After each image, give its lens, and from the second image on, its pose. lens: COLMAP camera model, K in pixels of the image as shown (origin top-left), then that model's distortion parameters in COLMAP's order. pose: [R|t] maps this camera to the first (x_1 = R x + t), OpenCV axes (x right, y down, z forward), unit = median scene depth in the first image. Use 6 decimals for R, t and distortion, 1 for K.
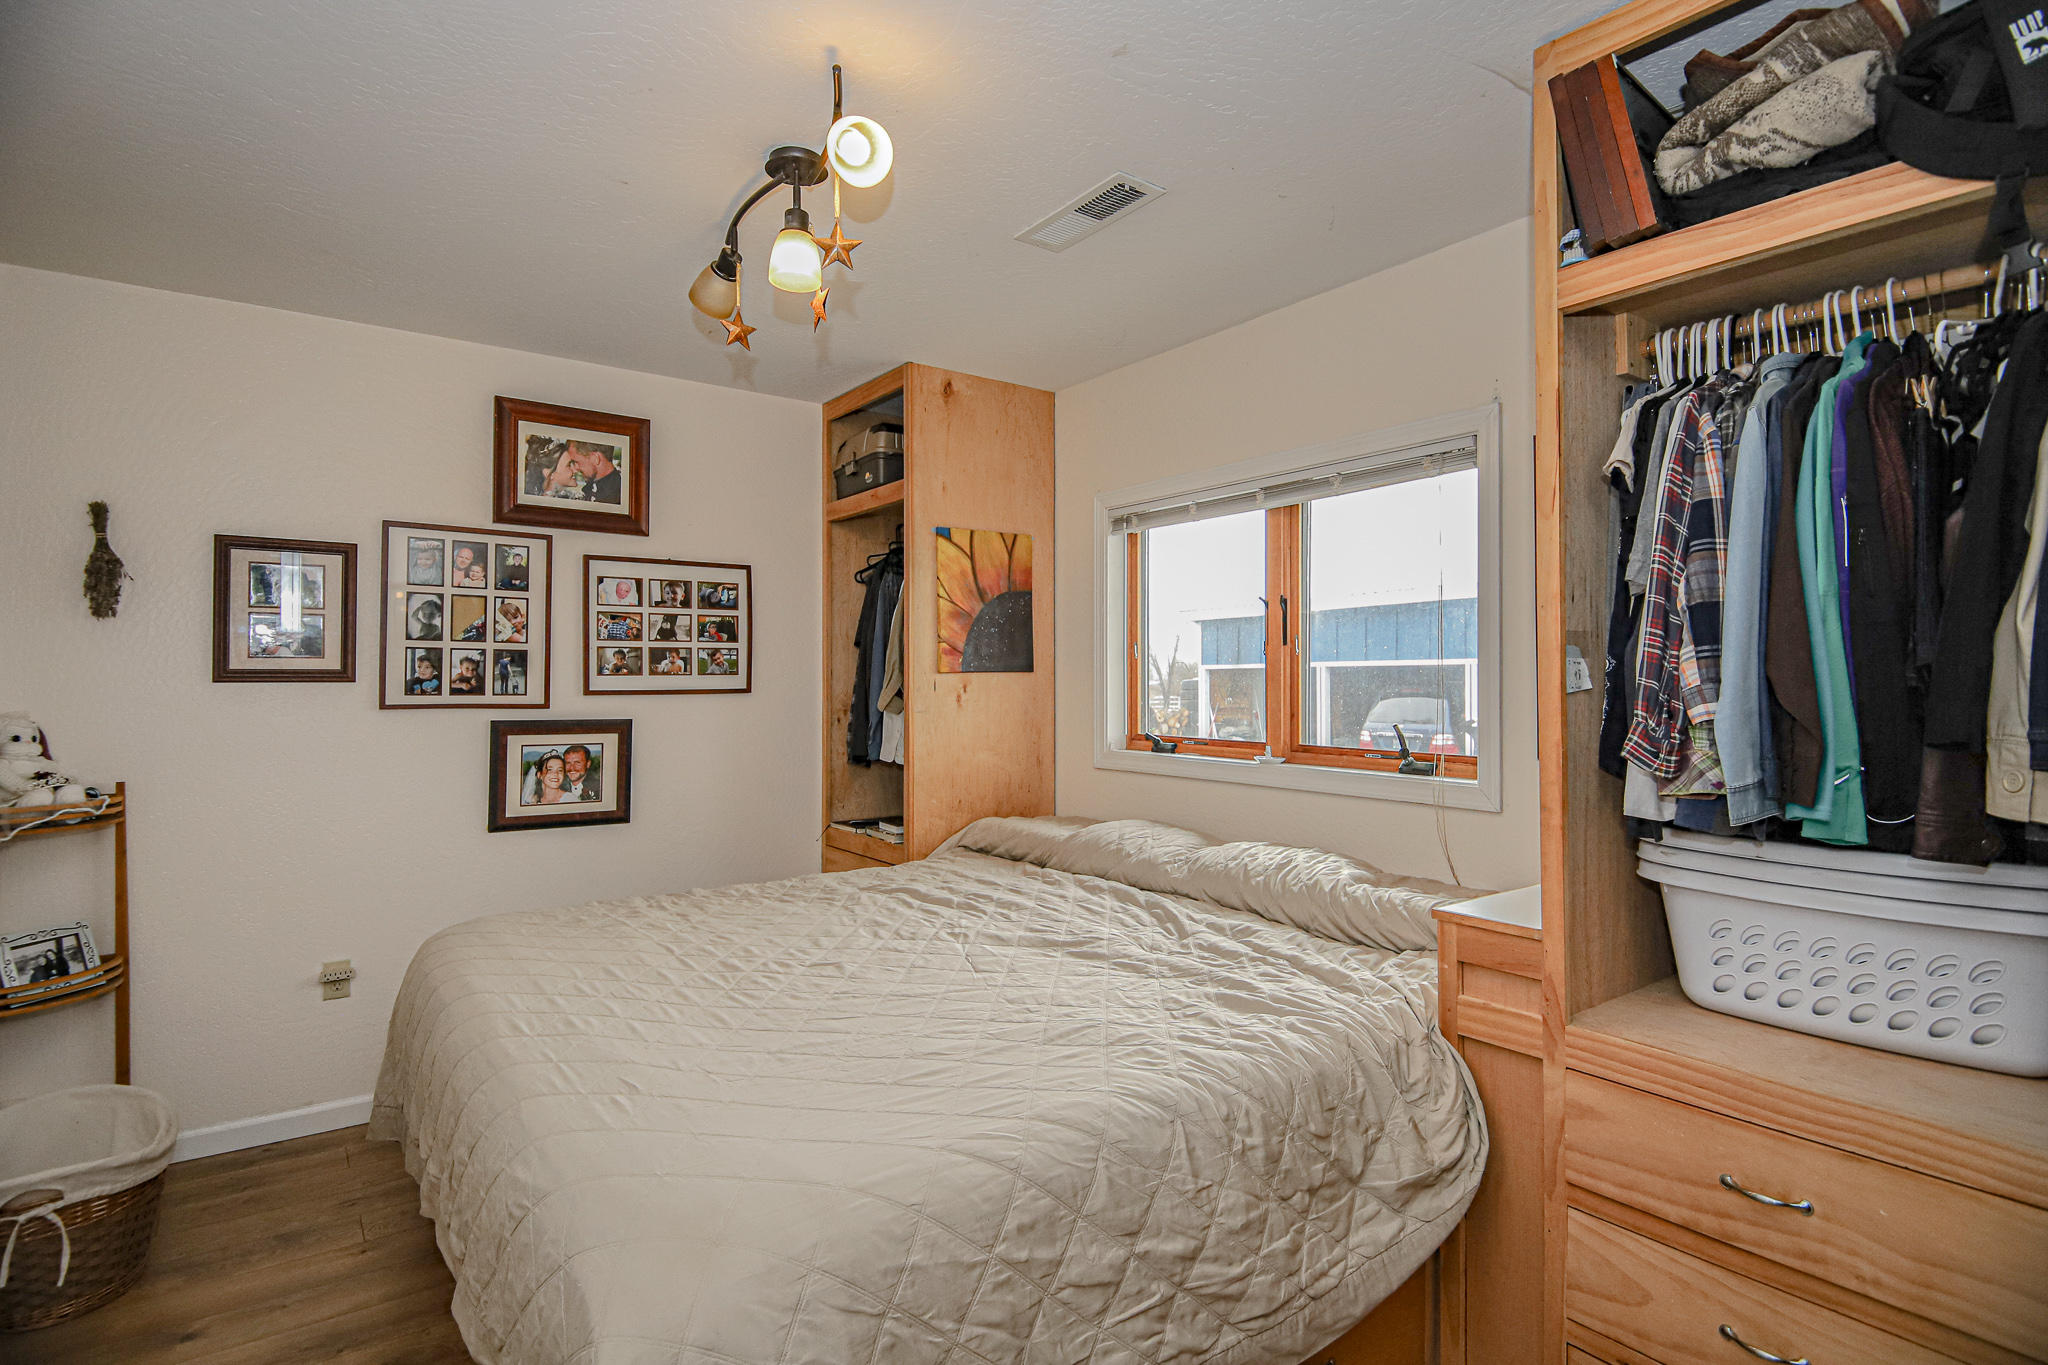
lens RADIAL K [[1022.9, 0, 1024.0], [0, 1022.9, 682.5], [0, 0, 1]] dist [0.000873, 0.000046]
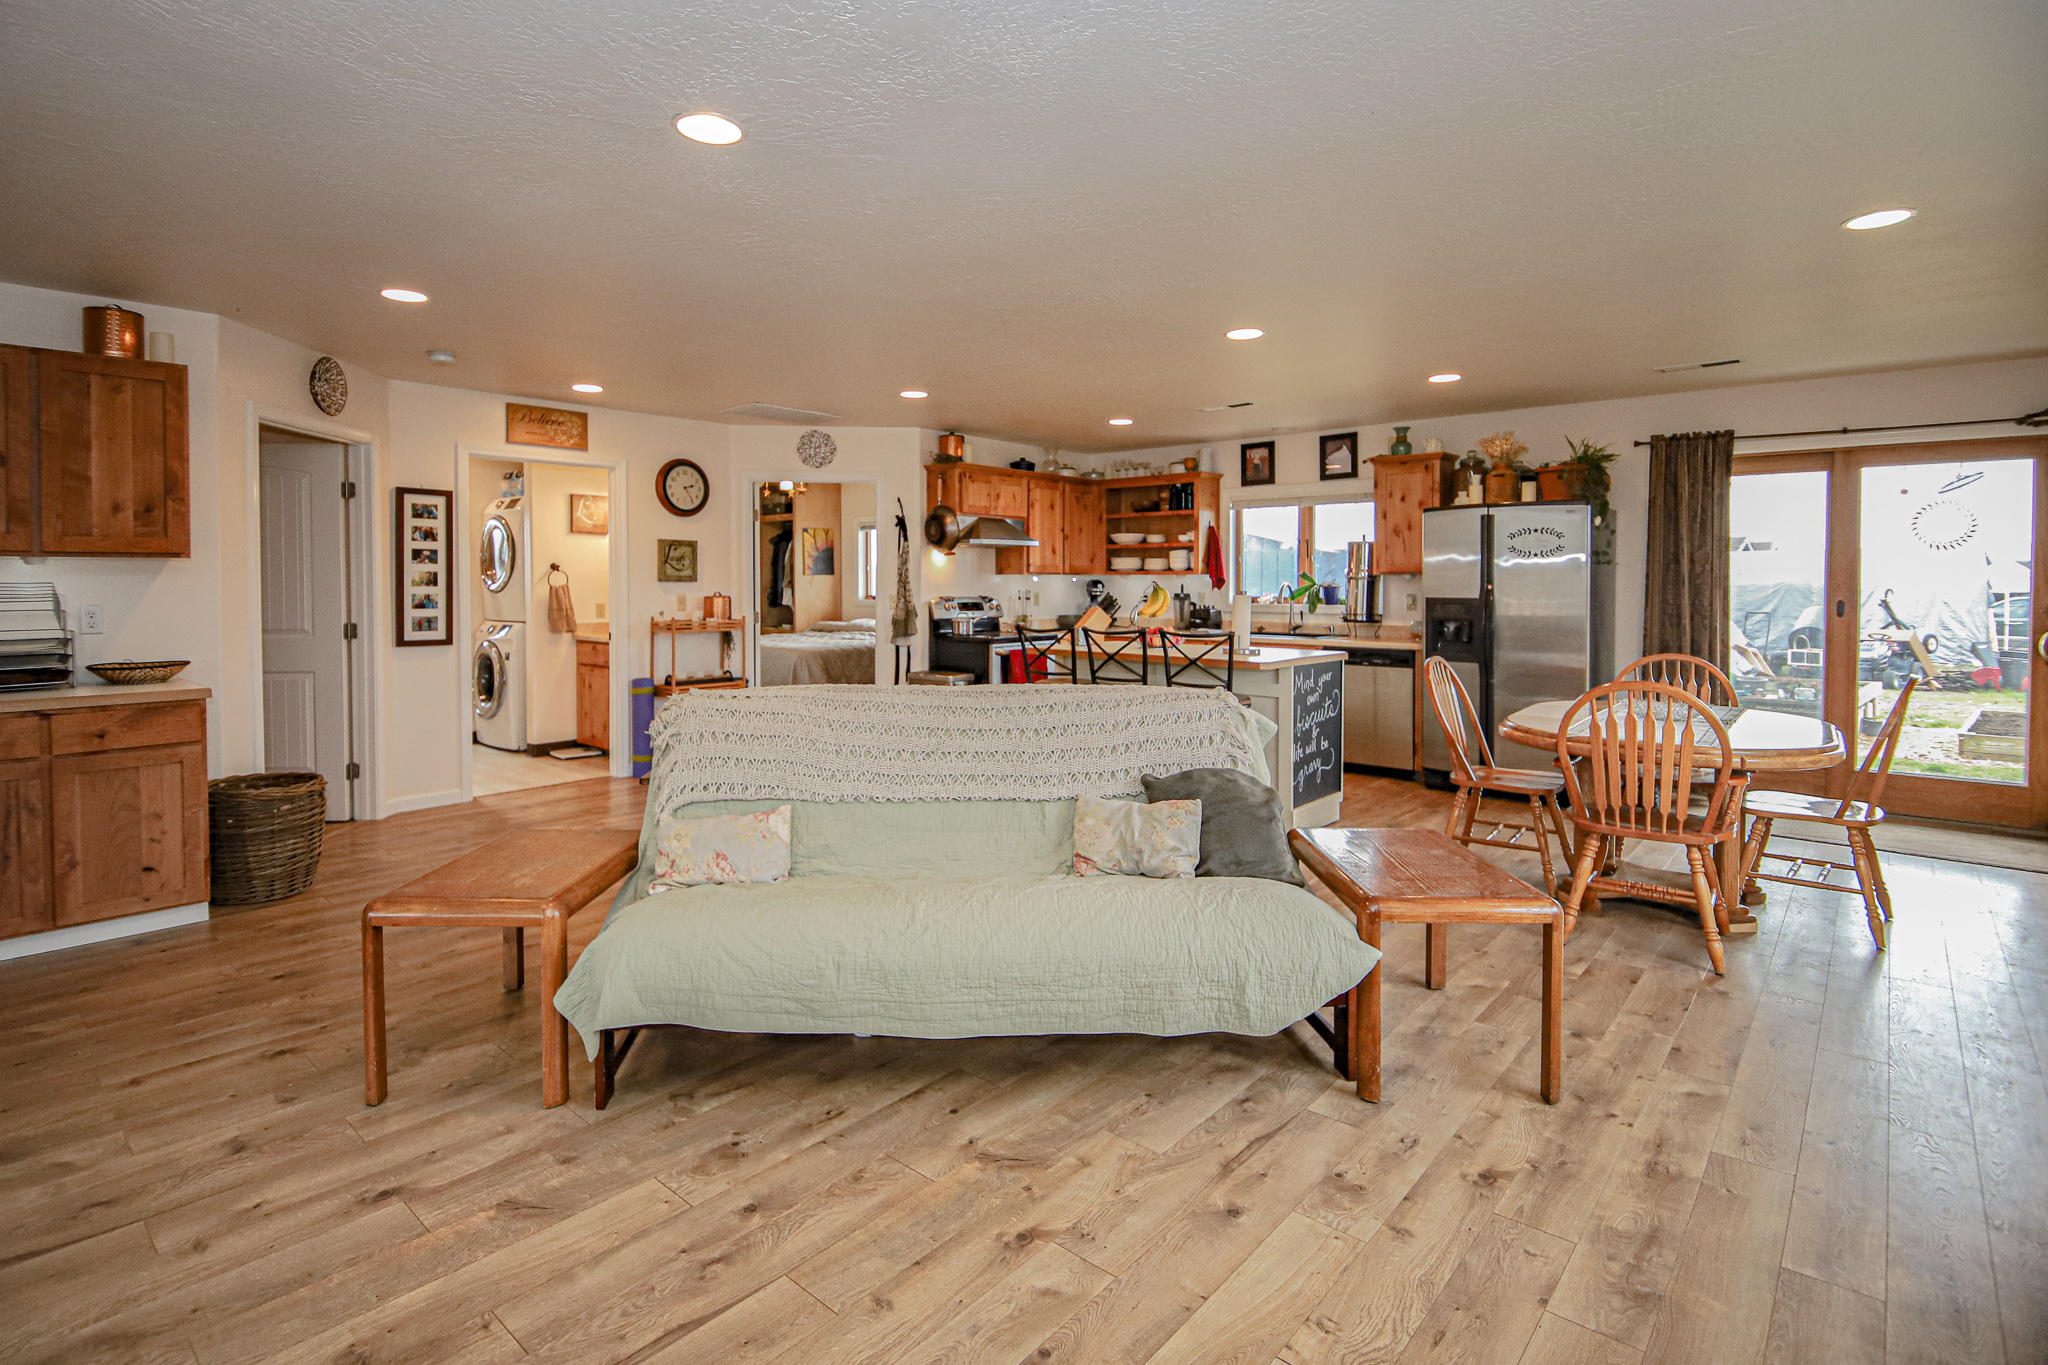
lens RADIAL K [[979.2, 0, 1015.0], [0, 979.2, 609.7], [0, 0, 1]] dist [0.002537, -0.000284]
pose [[0.974134, -0.007448, 0.225850, -0.130758], [0.001192, 0.999612, 0.027821, 0.013800], [-0.225970, -0.026832, 0.973765, -2.032863]]
